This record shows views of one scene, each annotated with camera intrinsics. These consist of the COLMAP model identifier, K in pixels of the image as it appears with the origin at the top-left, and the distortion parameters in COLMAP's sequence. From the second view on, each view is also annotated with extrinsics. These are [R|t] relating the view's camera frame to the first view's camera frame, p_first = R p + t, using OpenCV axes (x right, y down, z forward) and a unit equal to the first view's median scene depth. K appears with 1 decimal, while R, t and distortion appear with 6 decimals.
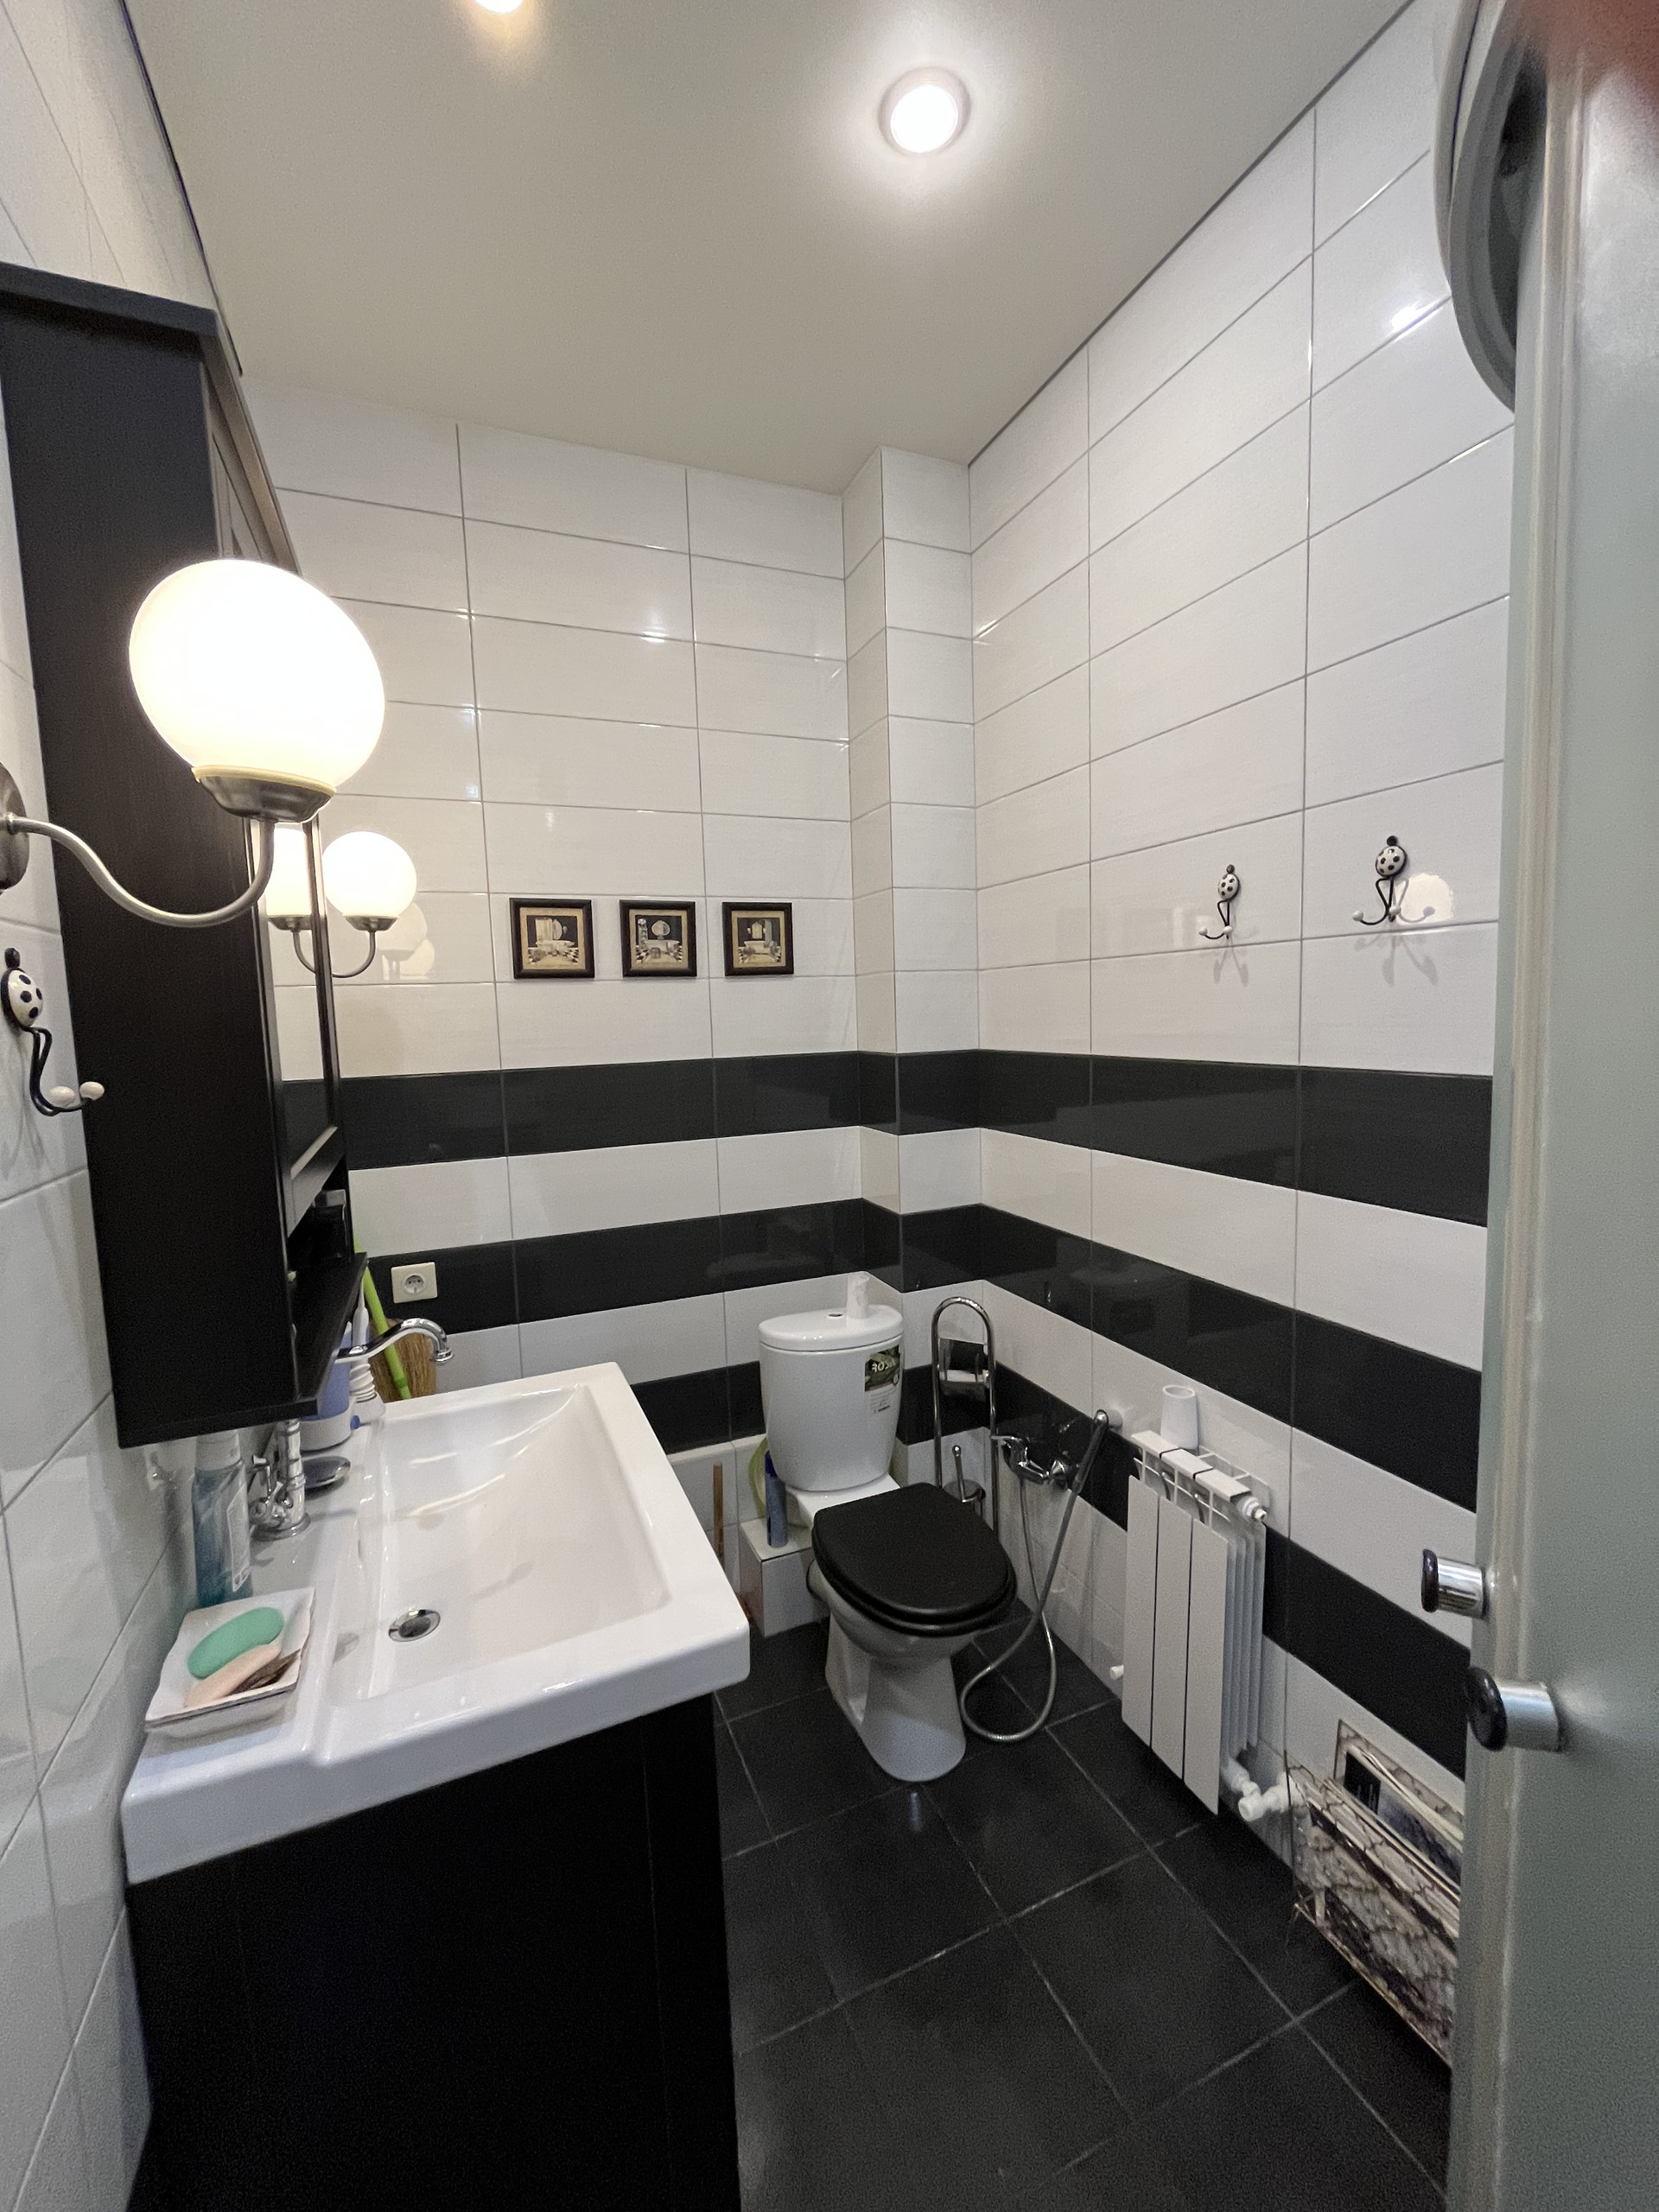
lens RADIAL K [[897.7, 0, 827.7], [0, 897.7, 1097.3], [0, 0, 1]] dist [-0.000885, -0.000340]
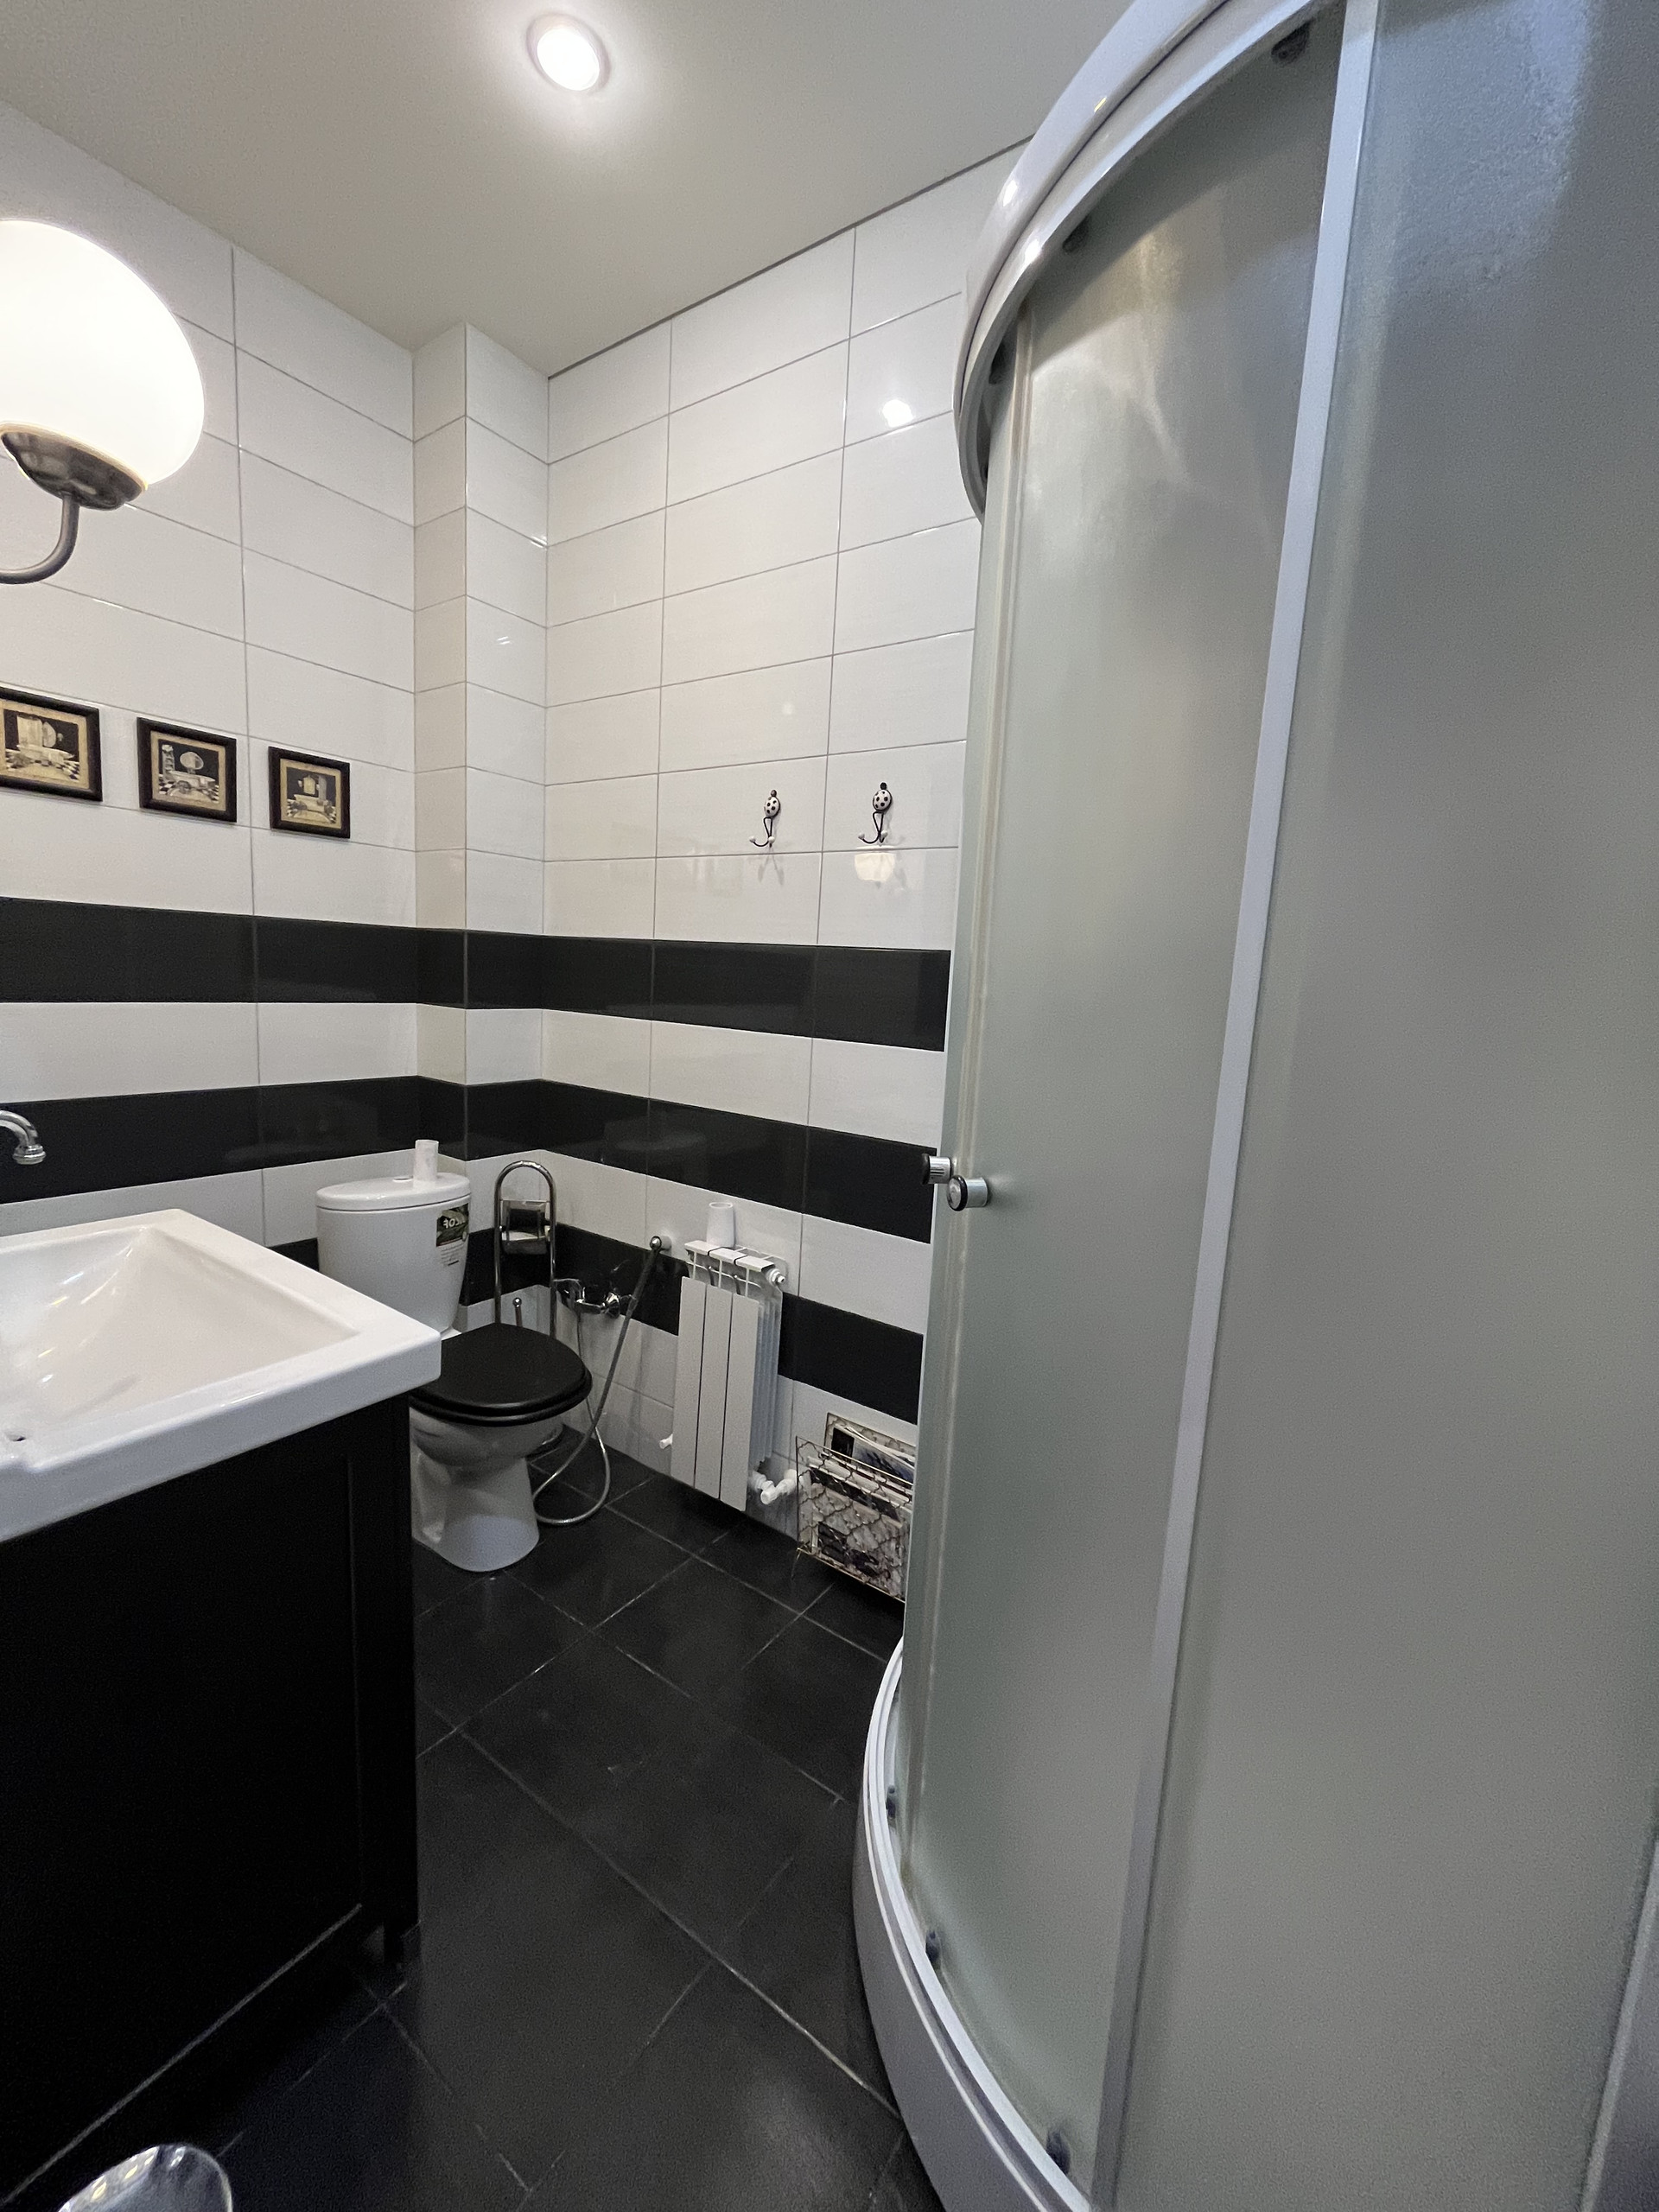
lens RADIAL K [[897.7, 0, 825.2], [0, 897.7, 1101.2], [0, 0, 1]] dist [-0.000885, -0.000340]
pose [[0.843157, 0.003160, 0.537658, -0.162891], [-0.029212, 0.998775, 0.039940, 0.119628], [-0.536873, -0.049382, 0.842217, -0.138907]]
